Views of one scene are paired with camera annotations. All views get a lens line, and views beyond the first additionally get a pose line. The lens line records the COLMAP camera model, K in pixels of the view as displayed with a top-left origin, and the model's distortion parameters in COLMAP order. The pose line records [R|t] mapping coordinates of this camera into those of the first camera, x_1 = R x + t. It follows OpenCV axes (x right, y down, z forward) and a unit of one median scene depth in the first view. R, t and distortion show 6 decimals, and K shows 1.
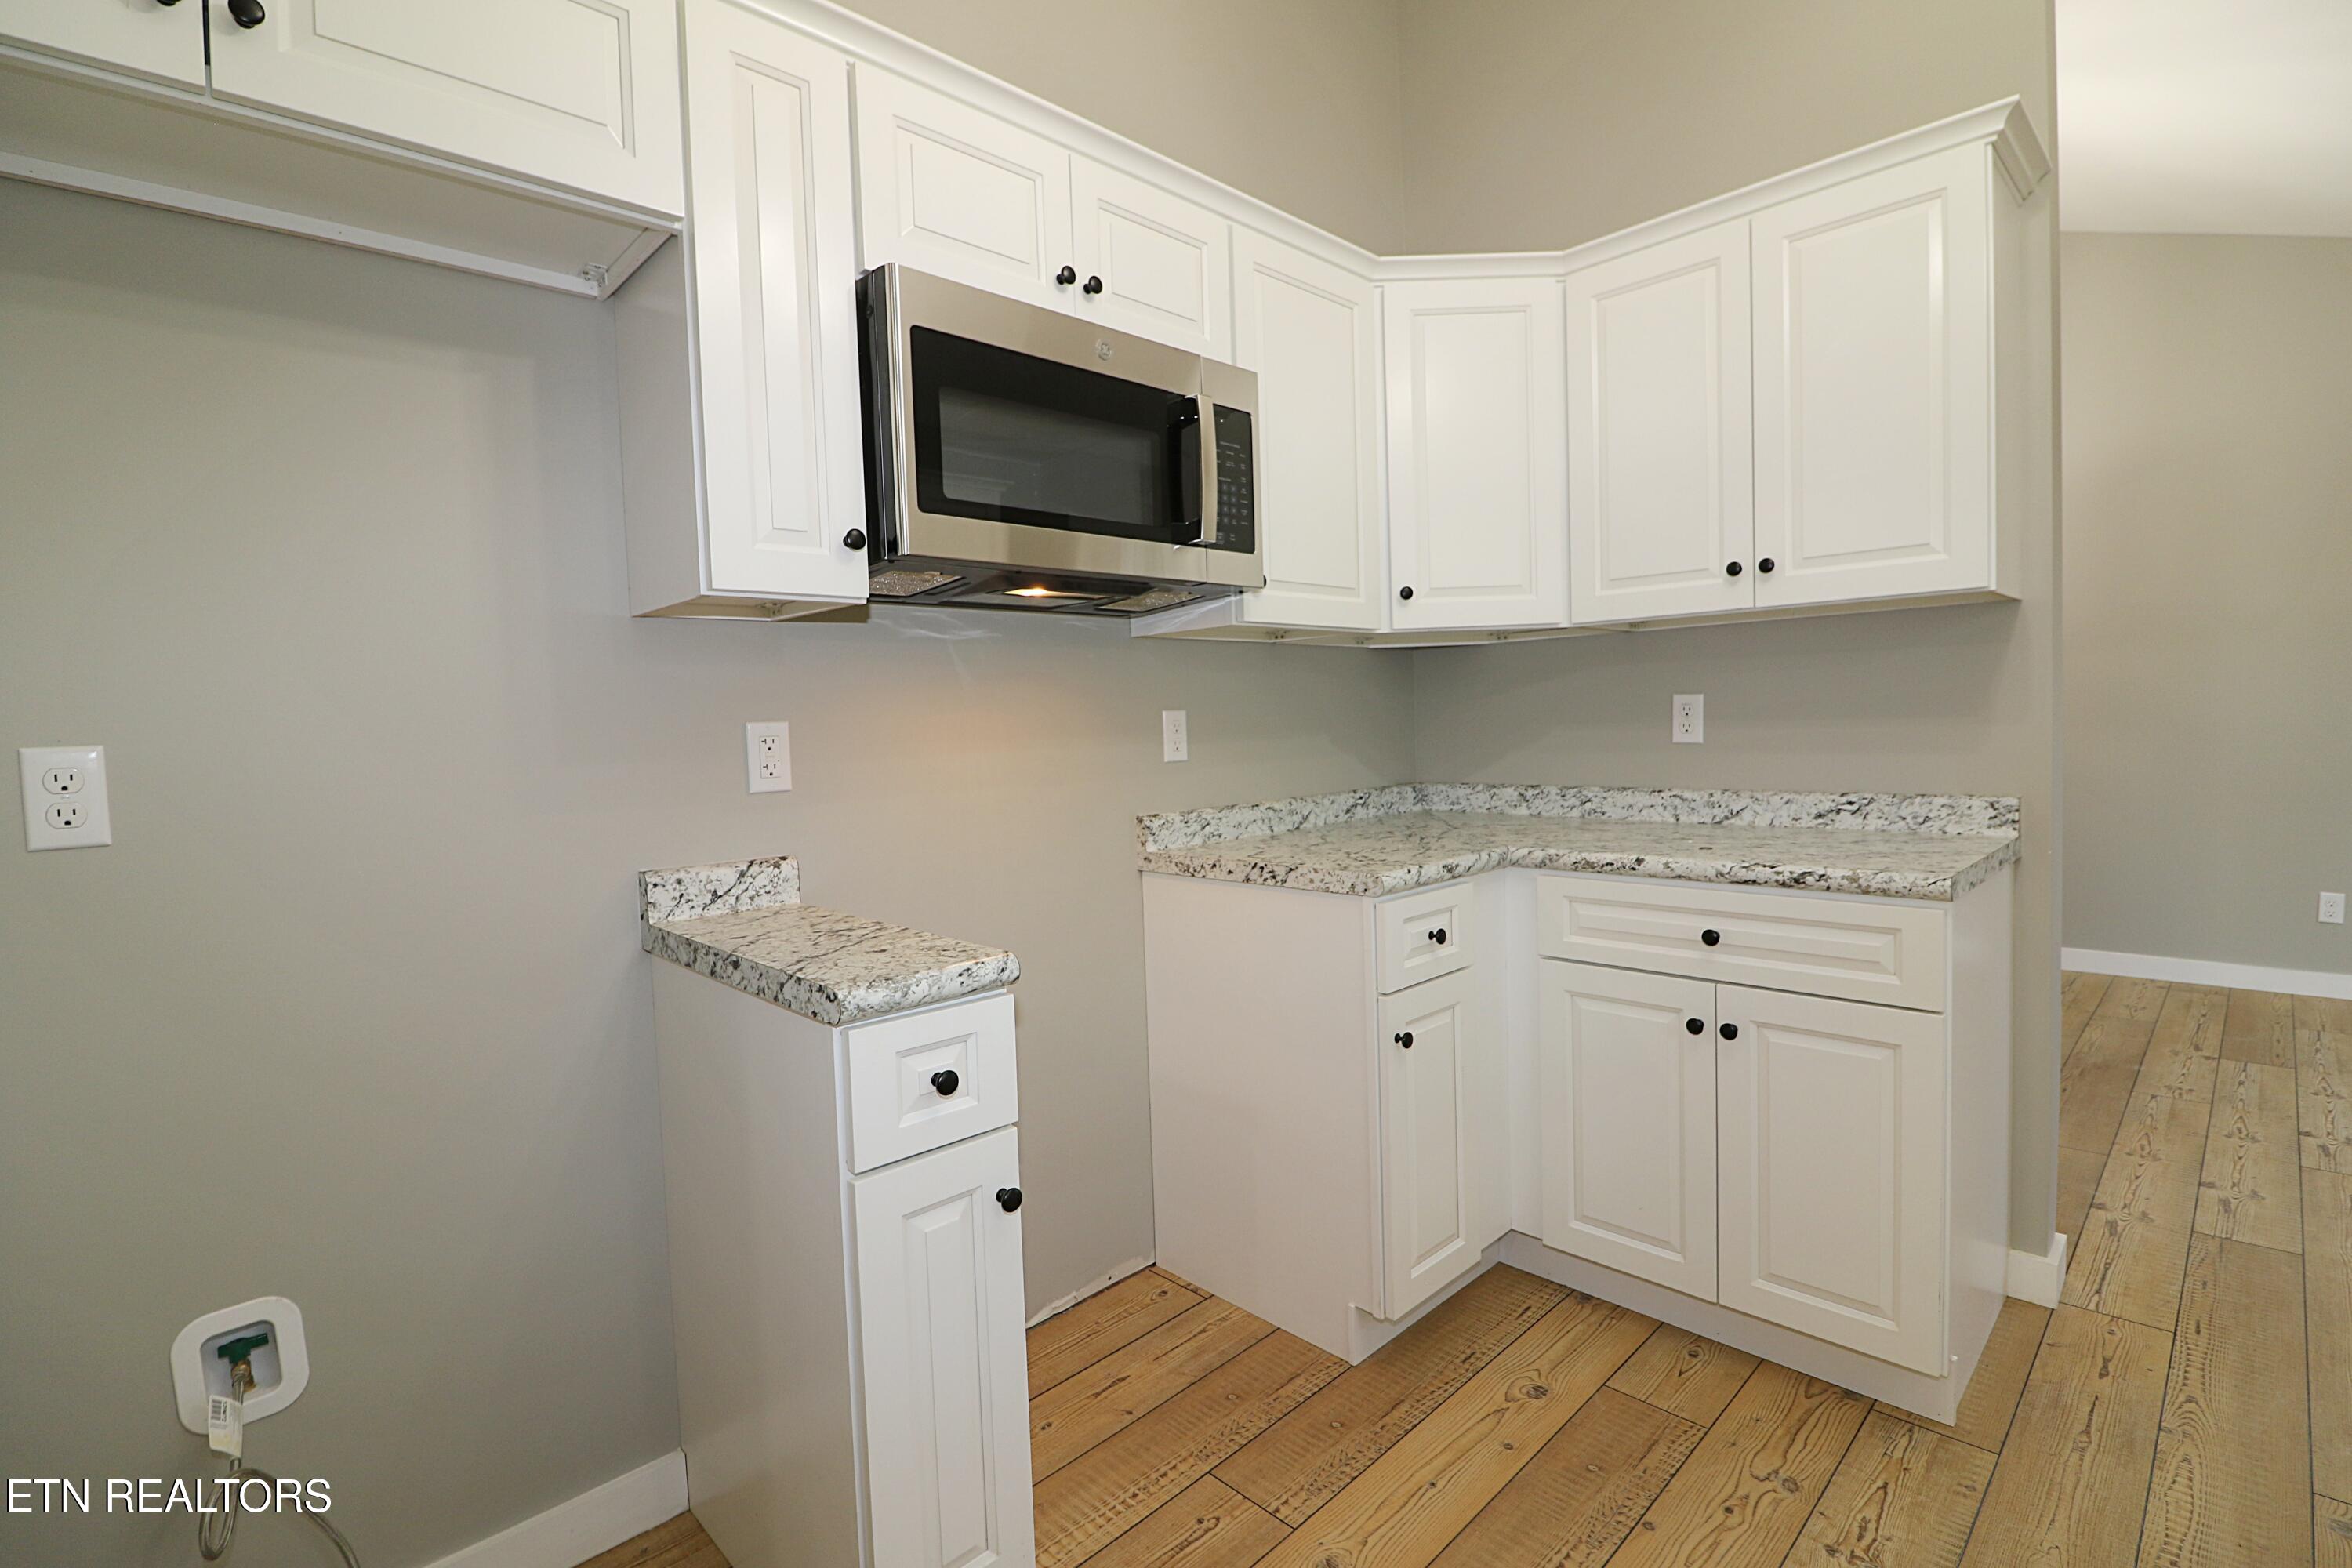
lens RADIAL K [[1083.5, 0, 1176.3], [0, 1083.5, 774.0], [0, 0, 1]] dist [-0.002637, -0.012407]
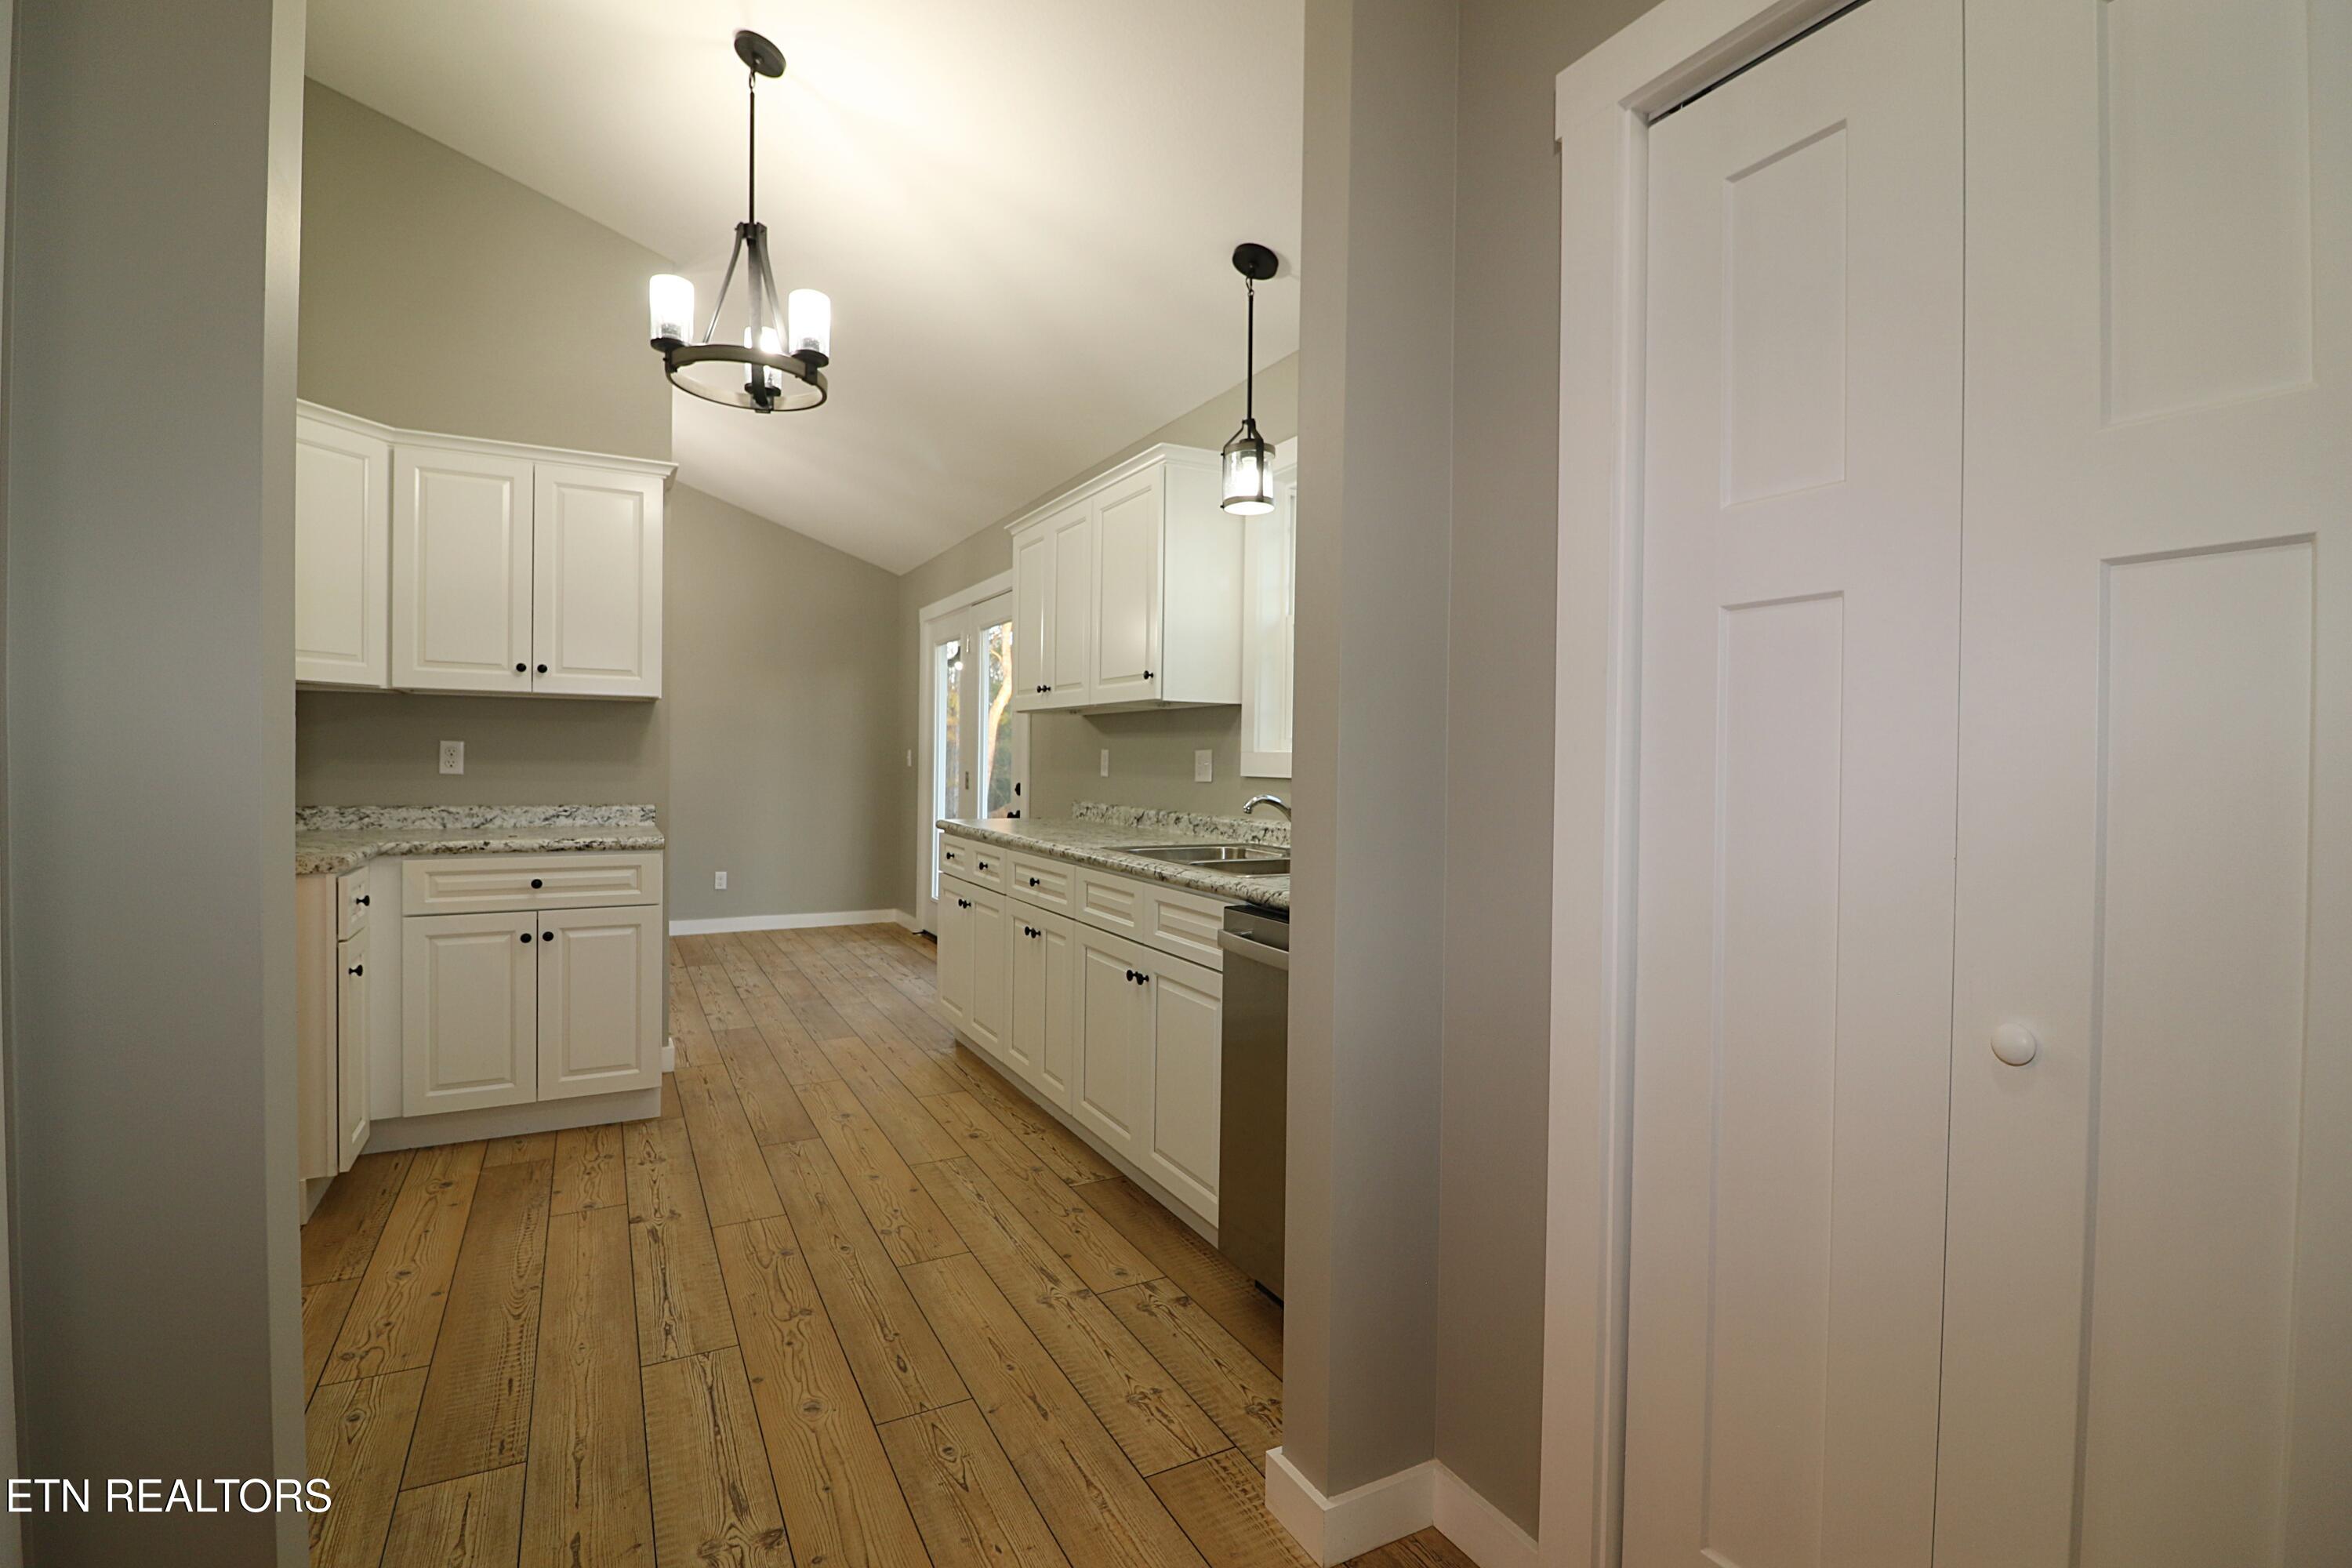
lens RADIAL K [[1083.5, 0, 1176.3], [0, 1083.5, 774.0], [0, 0, 1]] dist [-0.002637, -0.012407]
pose [[0.279606, 0.023103, 0.959837, -0.790680], [0.024105, 0.999226, -0.031073, 0.048589], [-0.959812, 0.031825, 0.278833, -0.418392]]
